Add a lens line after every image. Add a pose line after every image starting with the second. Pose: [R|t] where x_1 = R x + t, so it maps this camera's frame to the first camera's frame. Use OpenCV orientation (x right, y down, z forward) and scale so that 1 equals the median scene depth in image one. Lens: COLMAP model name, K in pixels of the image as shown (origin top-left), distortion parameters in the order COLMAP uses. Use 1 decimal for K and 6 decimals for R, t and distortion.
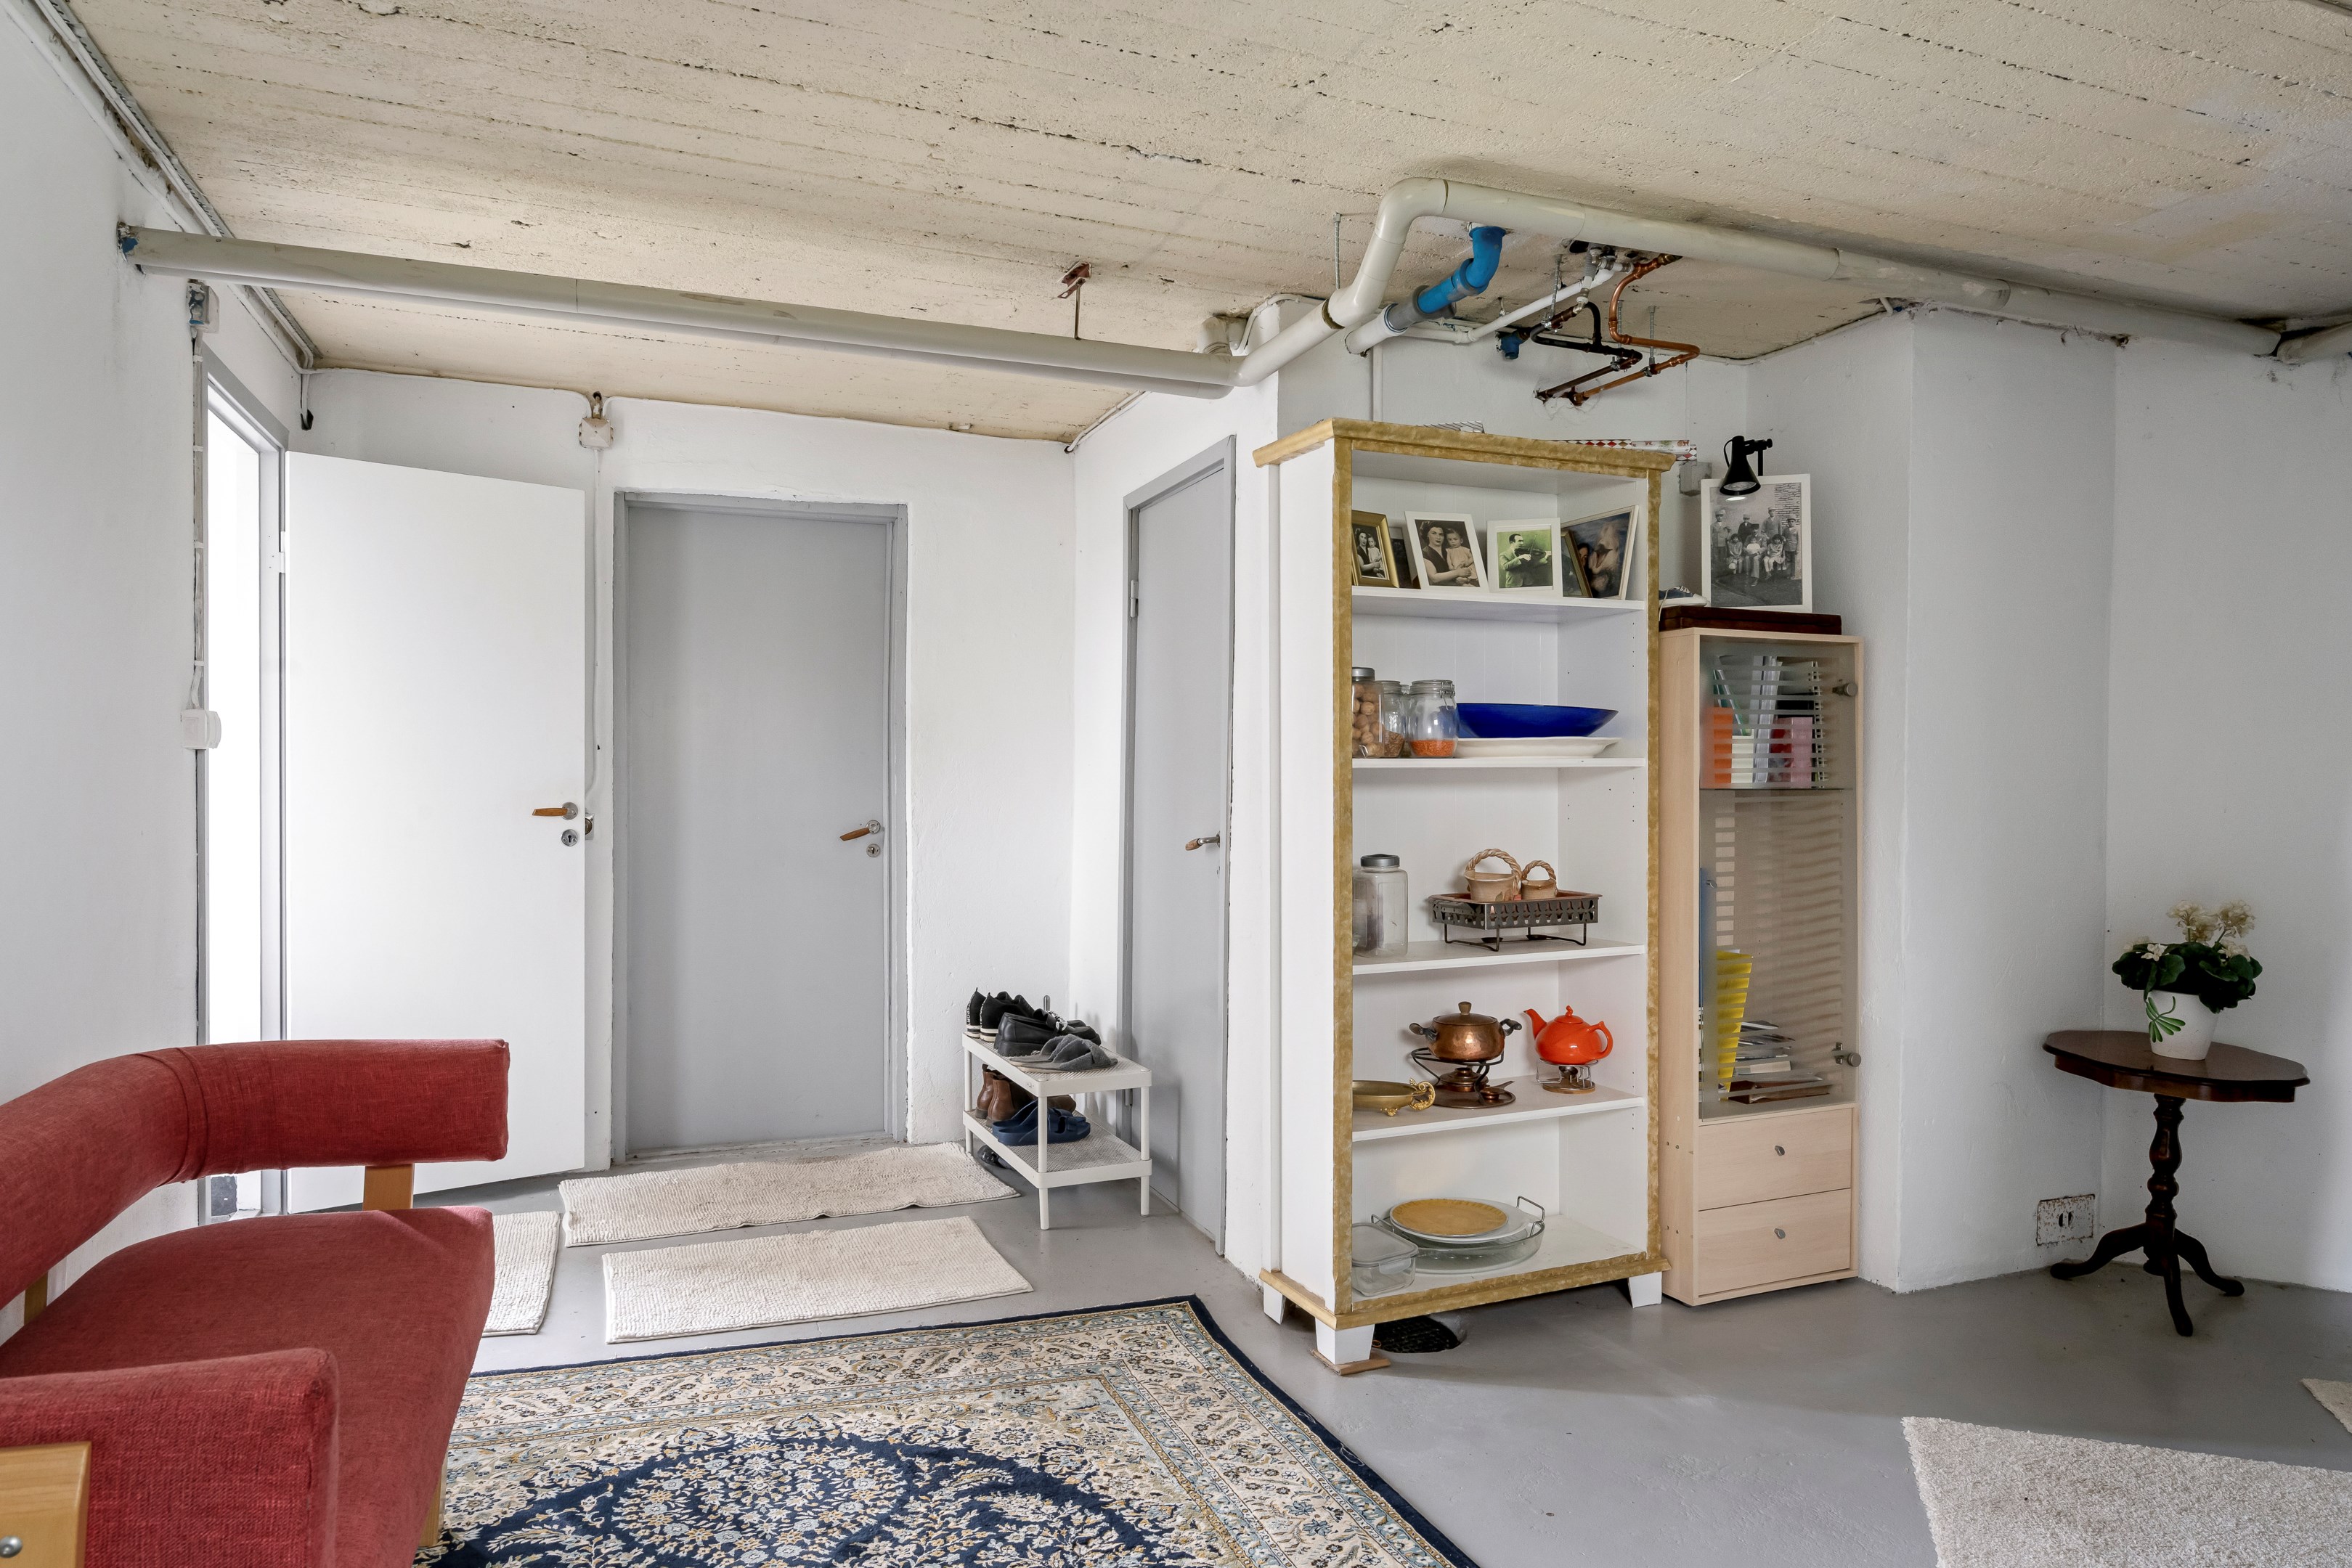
lens RADIAL K [[1480.6, 0, 1176.0], [0, 1480.6, 784.0], [0, 0, 1]] dist [-0.001915, -0.001441]
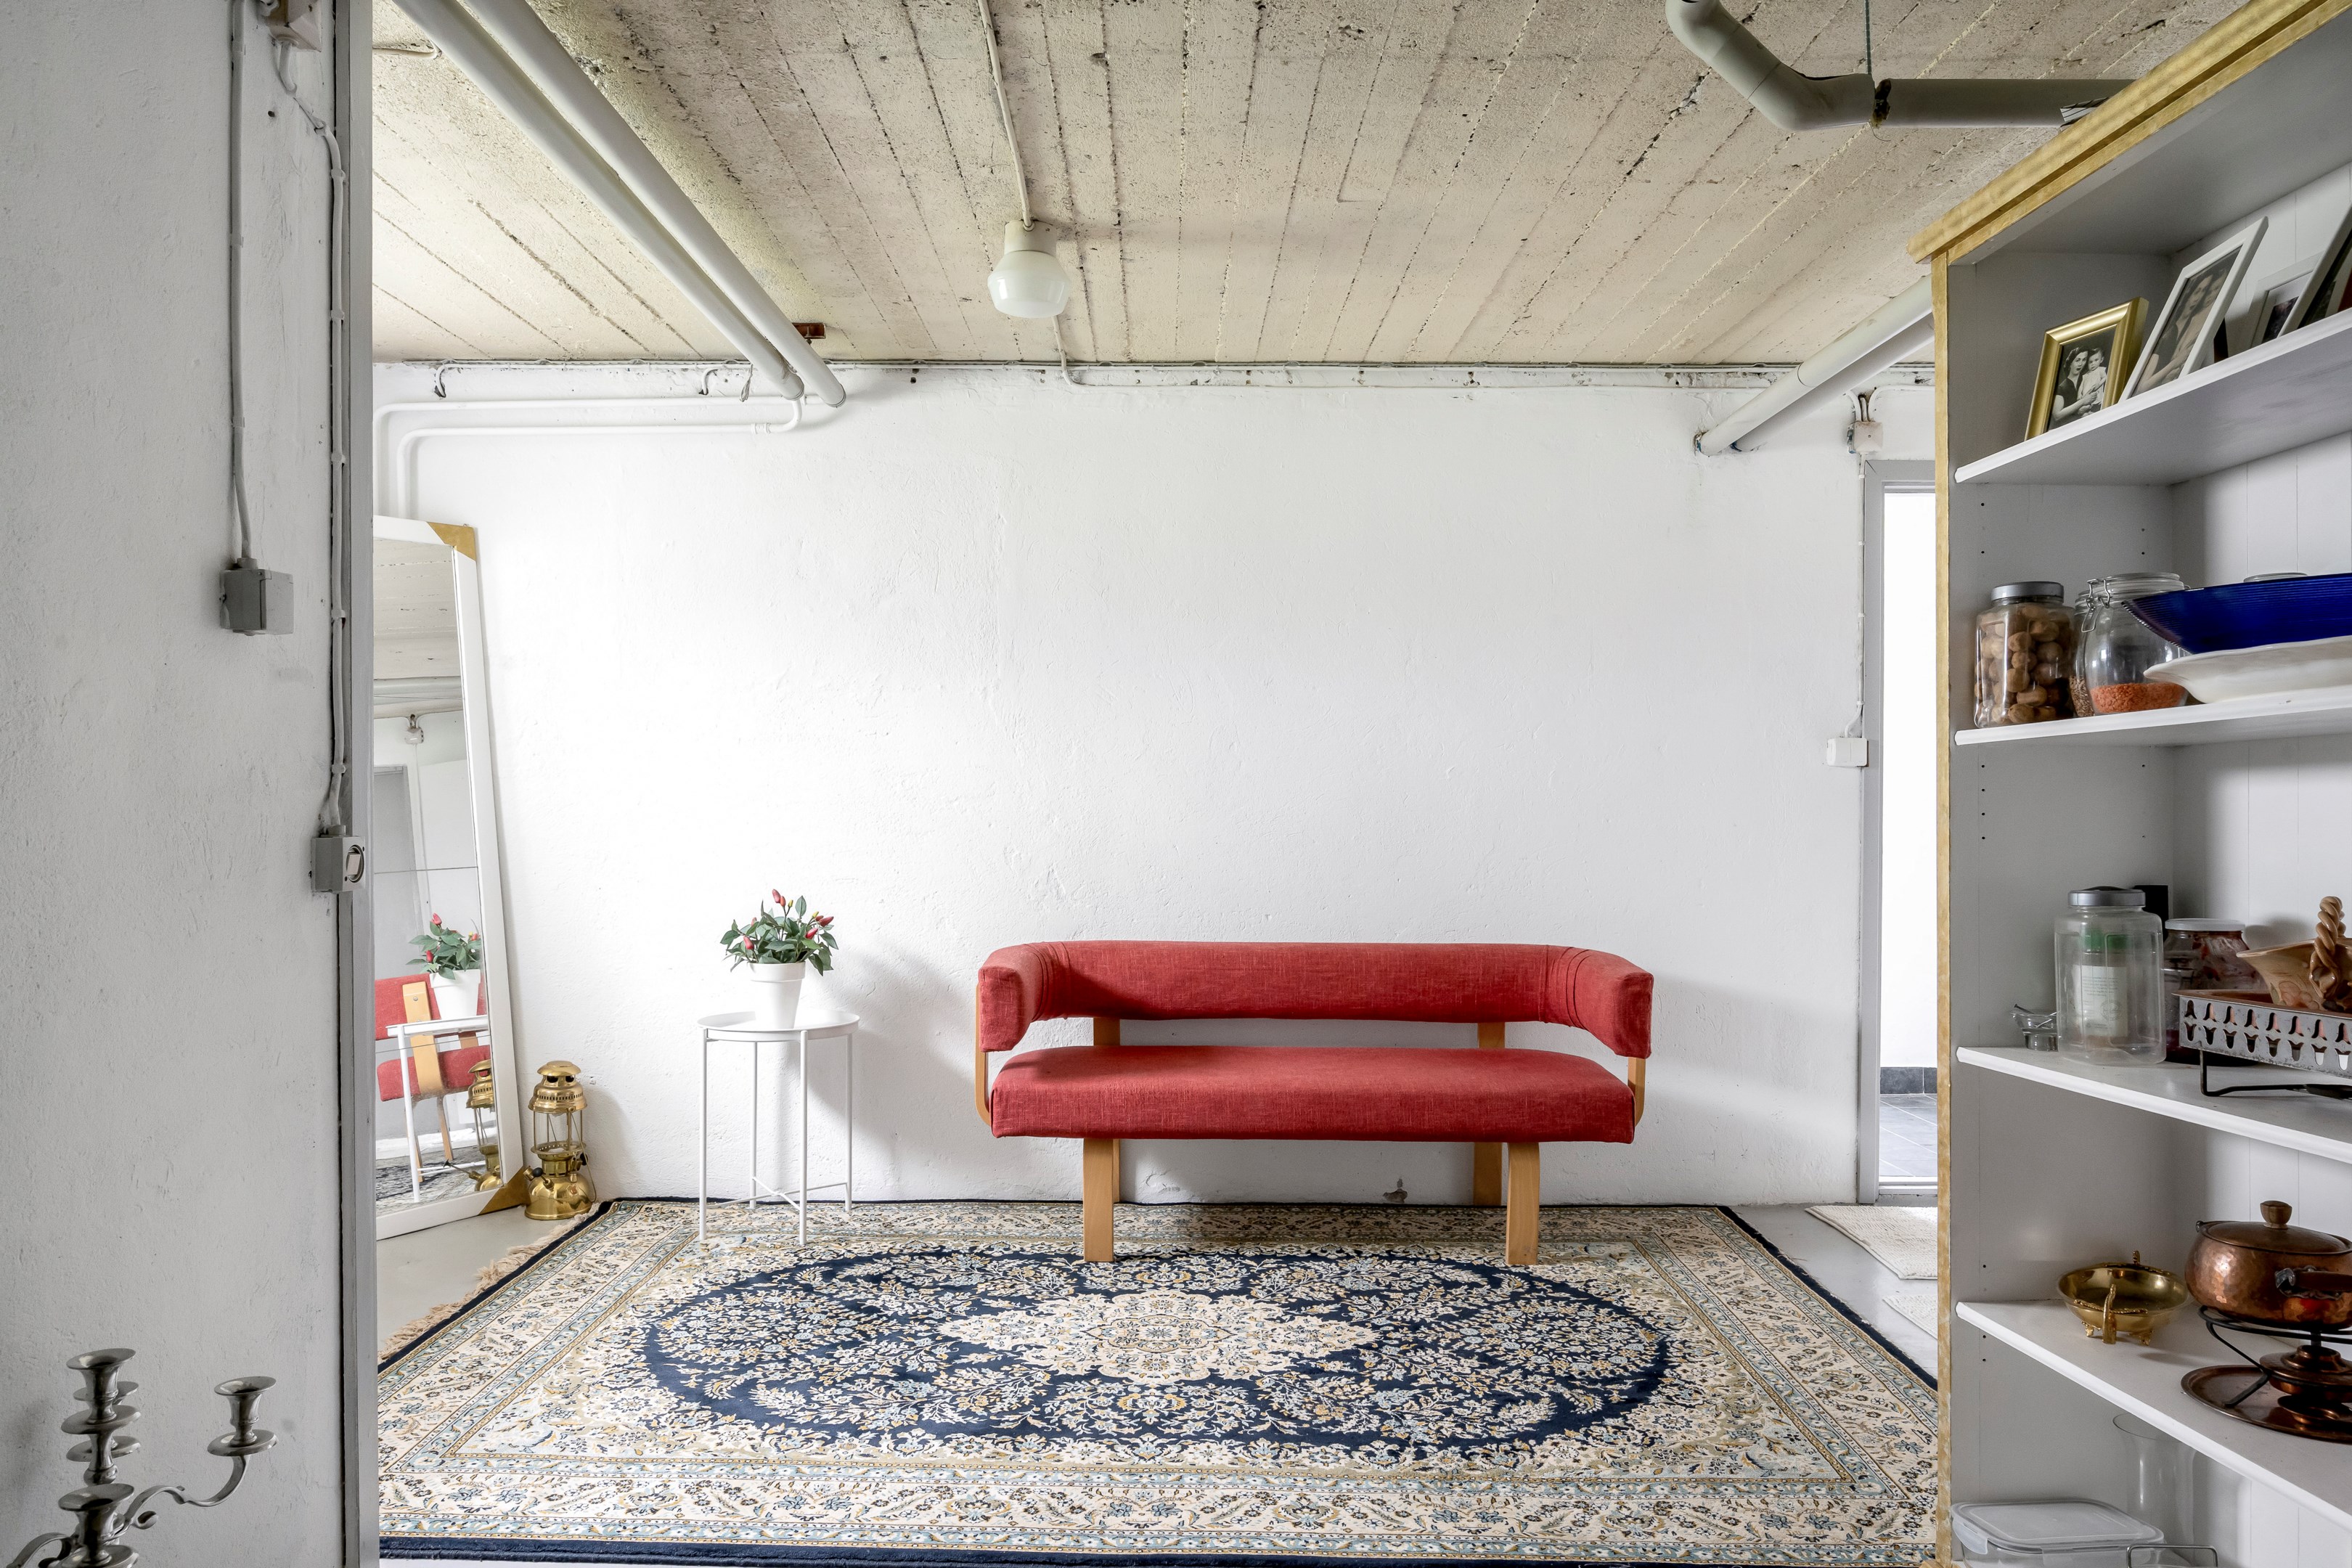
lens RADIAL K [[1628.5, 0, 1176.0], [0, 1628.5, 784.0], [0, 0, 1]] dist [0.000133, -0.000355]
pose [[-0.359057, -0.013019, -0.933225, 0.843290], [0.001771, 0.999891, -0.014631, 0.014878], [0.933314, -0.006906, -0.358995, 0.862300]]
